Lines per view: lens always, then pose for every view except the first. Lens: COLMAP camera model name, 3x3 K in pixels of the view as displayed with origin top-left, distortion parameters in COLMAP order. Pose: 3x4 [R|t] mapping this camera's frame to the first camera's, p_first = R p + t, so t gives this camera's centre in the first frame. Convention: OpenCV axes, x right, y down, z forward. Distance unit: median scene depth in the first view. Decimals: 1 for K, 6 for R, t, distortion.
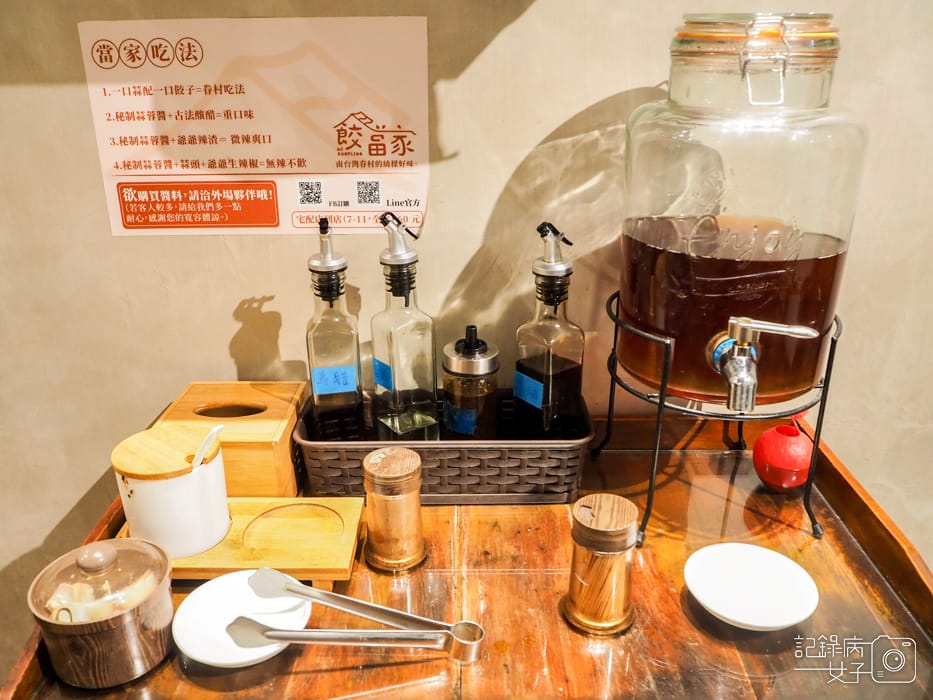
lens RADIAL K [[782.2, 0, 456.7], [0, 782.2, 349.5], [0, 0, 1]] dist [-0.047234, 0.008697]
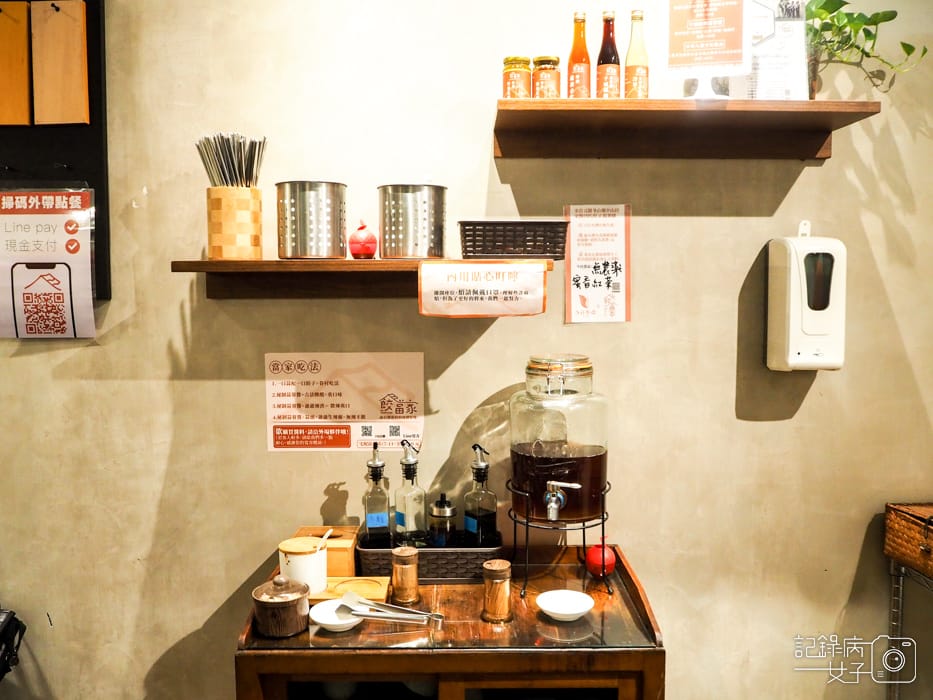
lens RADIAL K [[782.2, 0, 462.6], [0, 782.2, 348.0], [0, 0, 1]] dist [-0.047234, 0.008697]
pose [[0.999967, -0.000158, 0.008174, 0.053296], [0.002625, 0.953090, -0.302676, 0.229919], [-0.007743, 0.302687, 0.953059, -1.104999]]
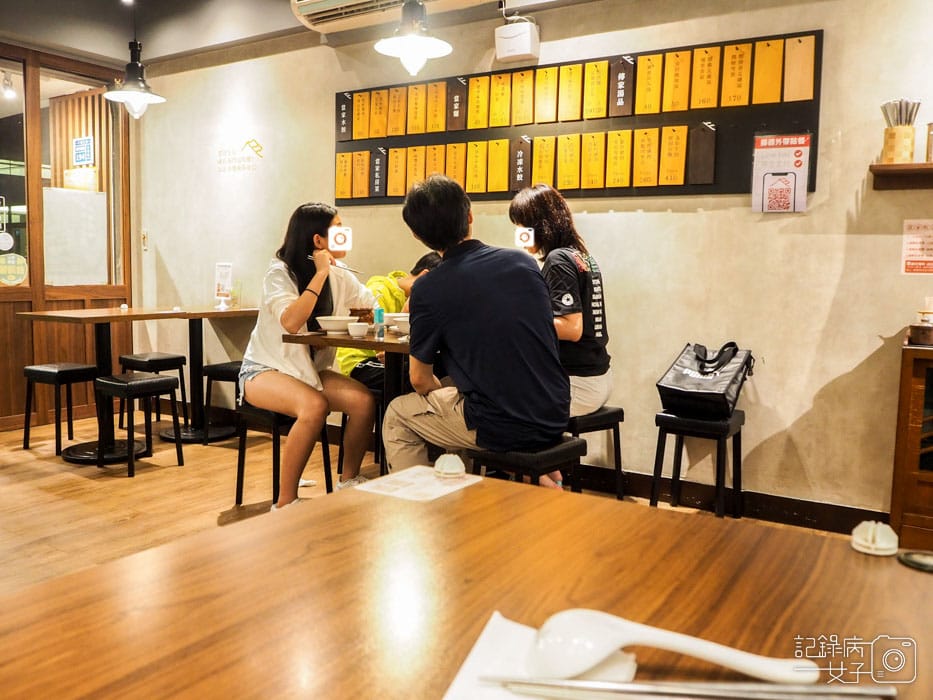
lens RADIAL K [[782.2, 0, 464.3], [0, 782.2, 345.1], [0, 0, 1]] dist [-0.047234, 0.008697]
pose [[0.851458, 0.074467, -0.519108, -0.303712], [-0.220869, 0.948714, -0.226182, 1.557700], [0.475642, 0.307239, 0.824238, -3.100597]]
